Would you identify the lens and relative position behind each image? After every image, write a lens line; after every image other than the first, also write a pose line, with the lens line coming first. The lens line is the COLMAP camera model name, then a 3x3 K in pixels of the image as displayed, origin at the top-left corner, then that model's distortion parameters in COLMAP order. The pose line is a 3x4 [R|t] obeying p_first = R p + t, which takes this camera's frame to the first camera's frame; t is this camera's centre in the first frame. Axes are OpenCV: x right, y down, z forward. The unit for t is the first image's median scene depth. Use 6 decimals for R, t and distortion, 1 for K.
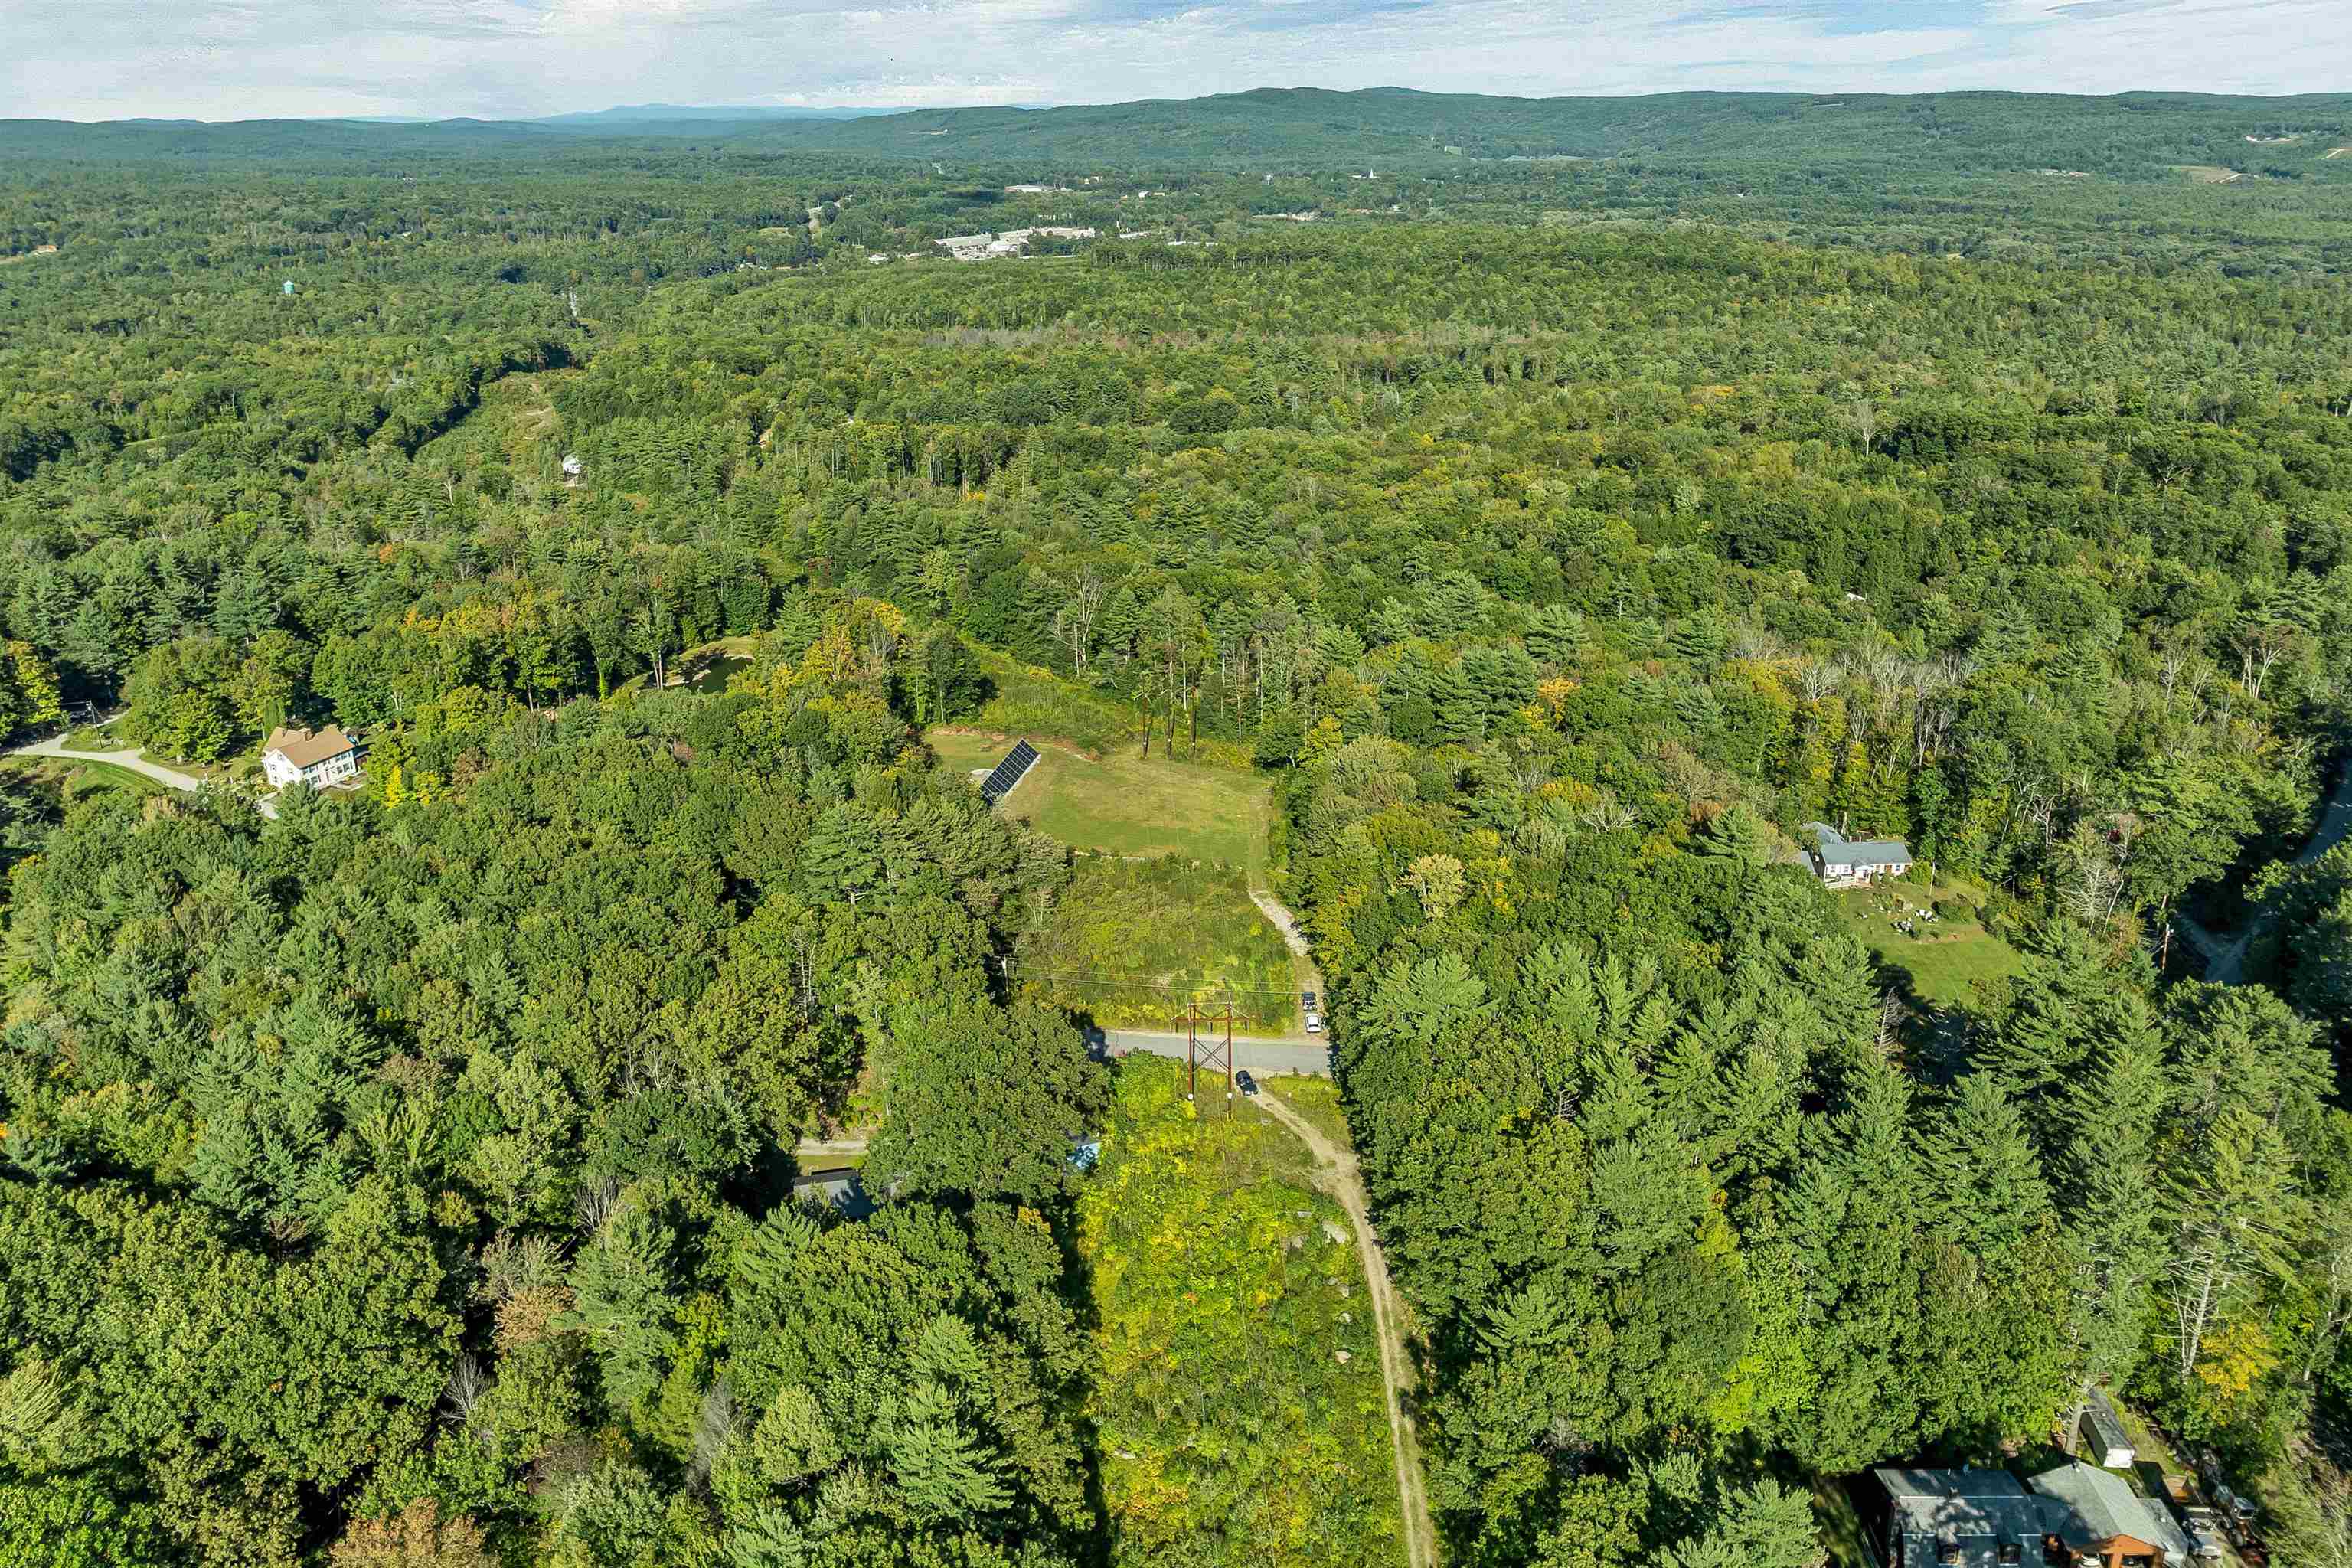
lens RADIAL K [[1630.4, 0, 1179.9], [0, 1630.4, 783.9], [0, 0, 1]] dist [-0.030740, -0.000687]
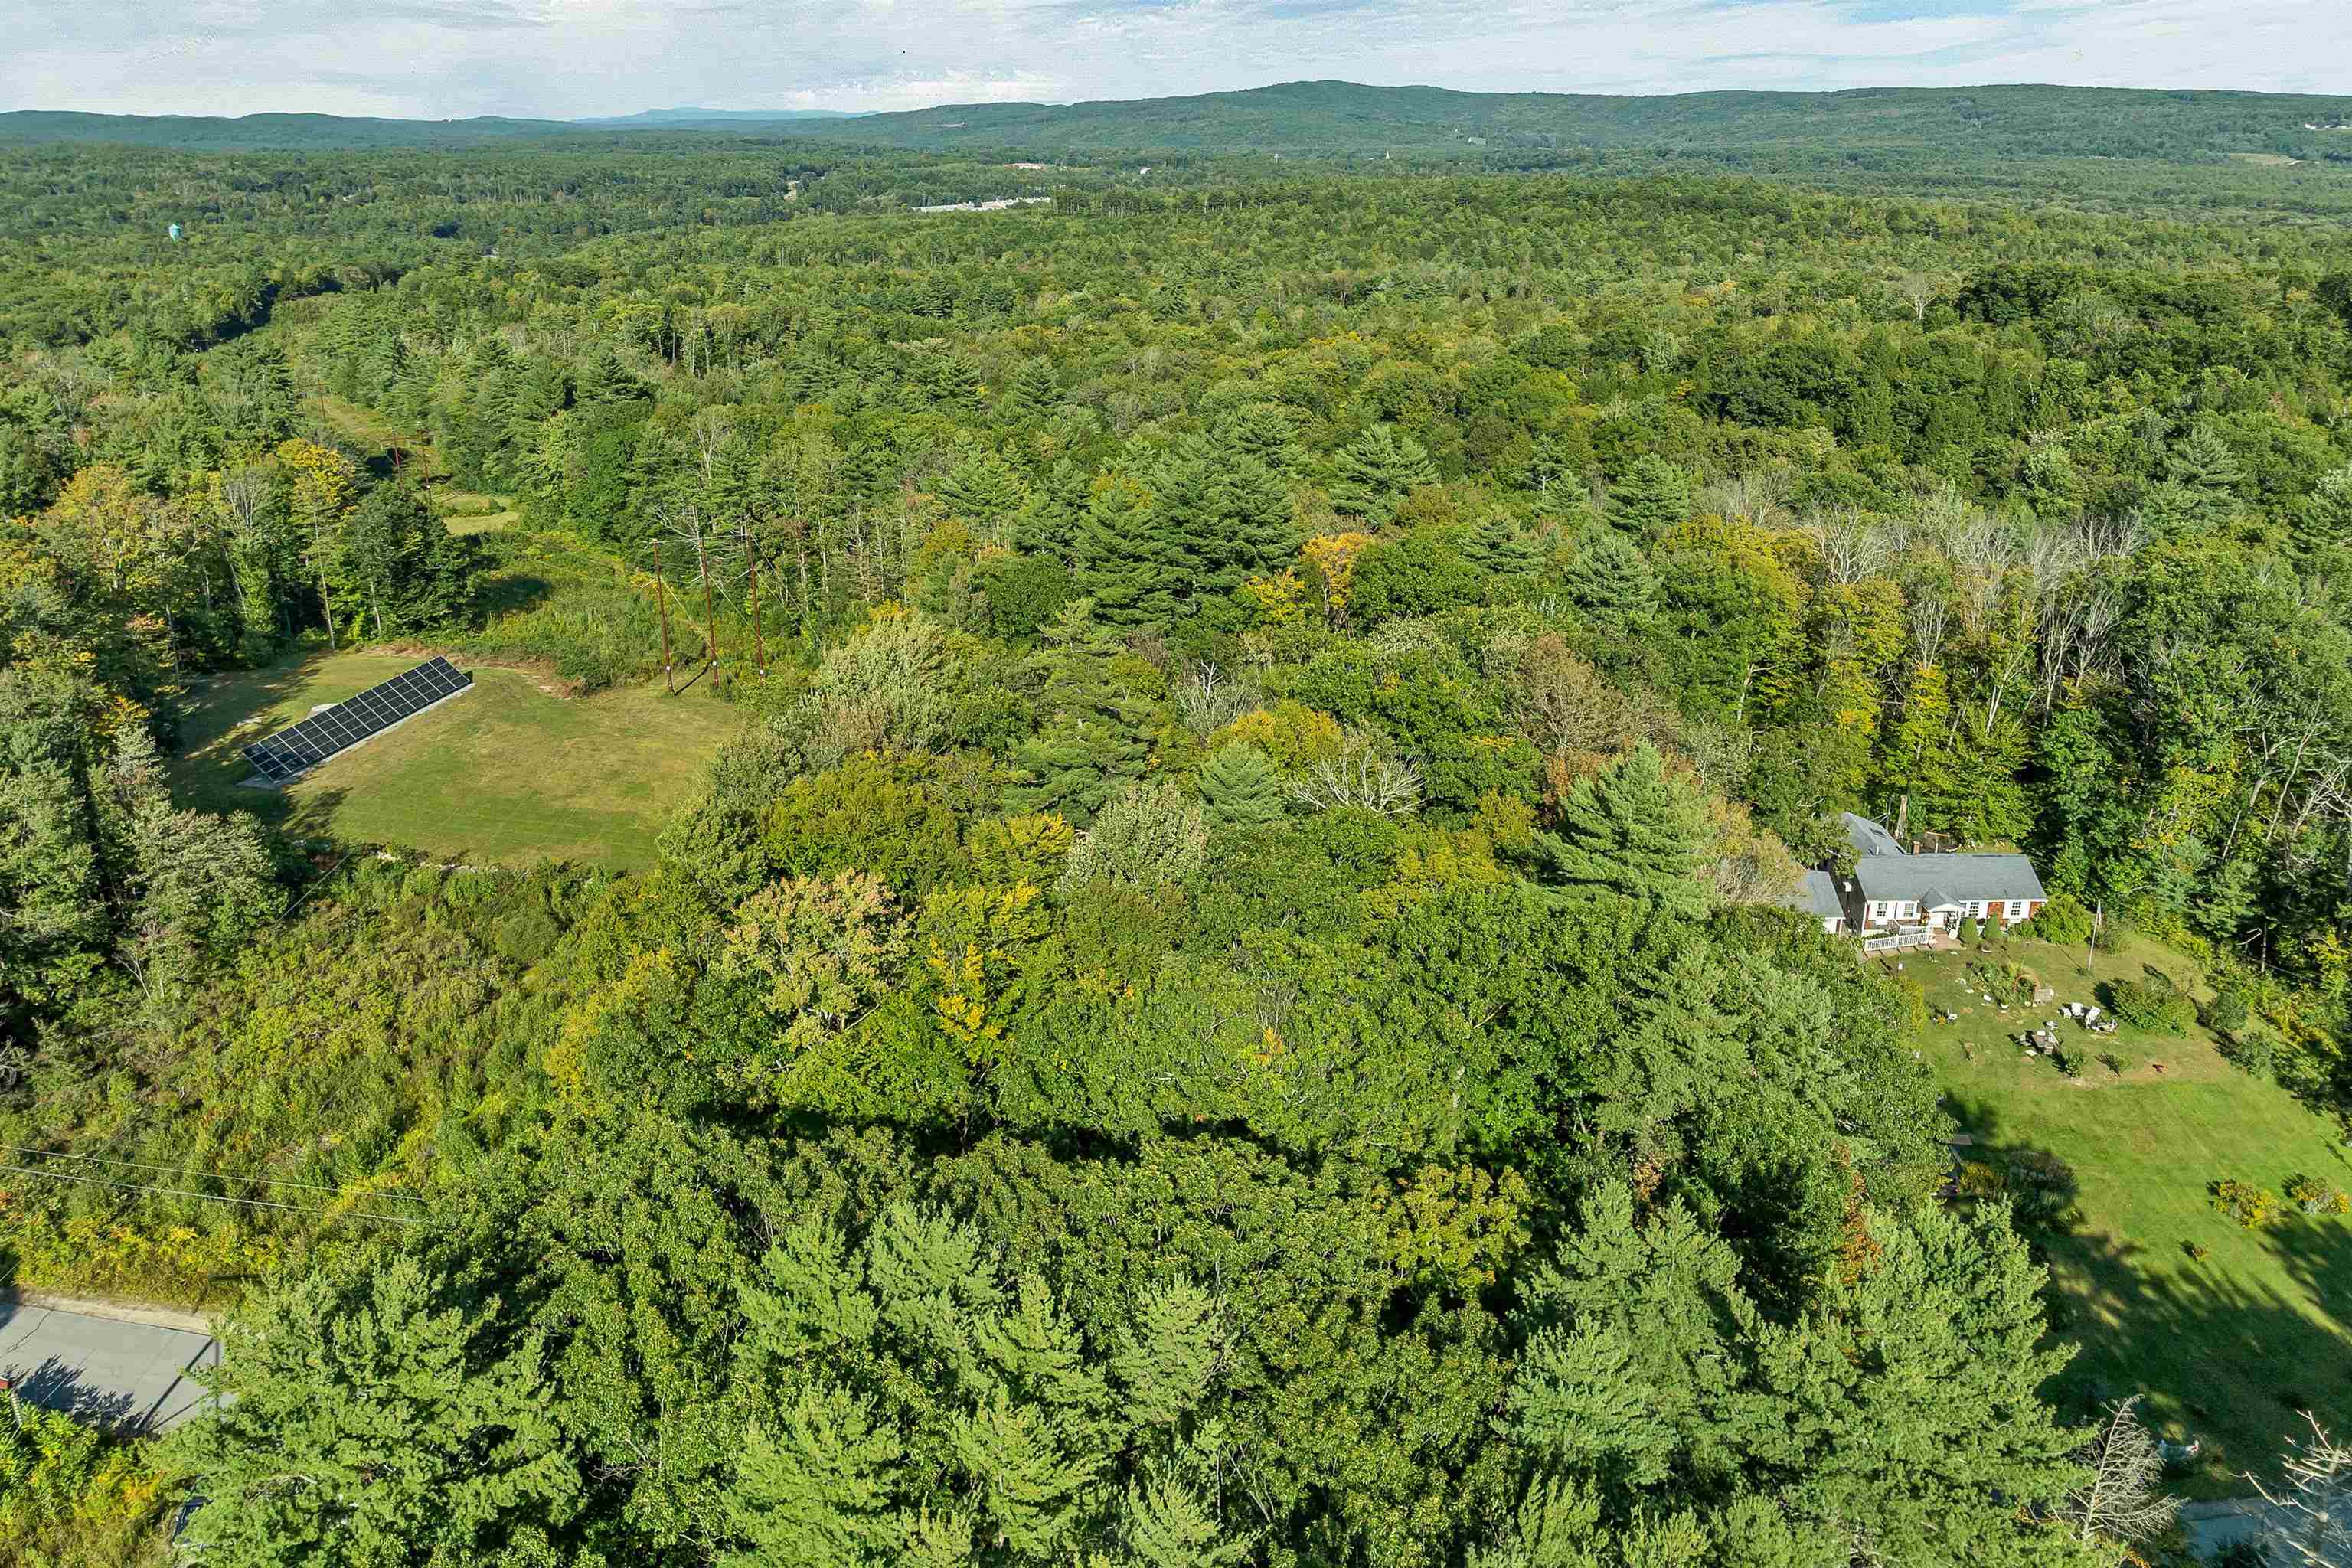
lens RADIAL K [[1630.4, 0, 1172.0], [0, 1630.4, 788.5], [0, 0, 1]] dist [-0.030740, -0.000687]
pose [[0.999741, 0.011115, -0.019879, 0.183962], [-0.011125, 0.999938, -0.000438, 0.017469], [0.019873, 0.000659, 0.999802, 0.470000]]
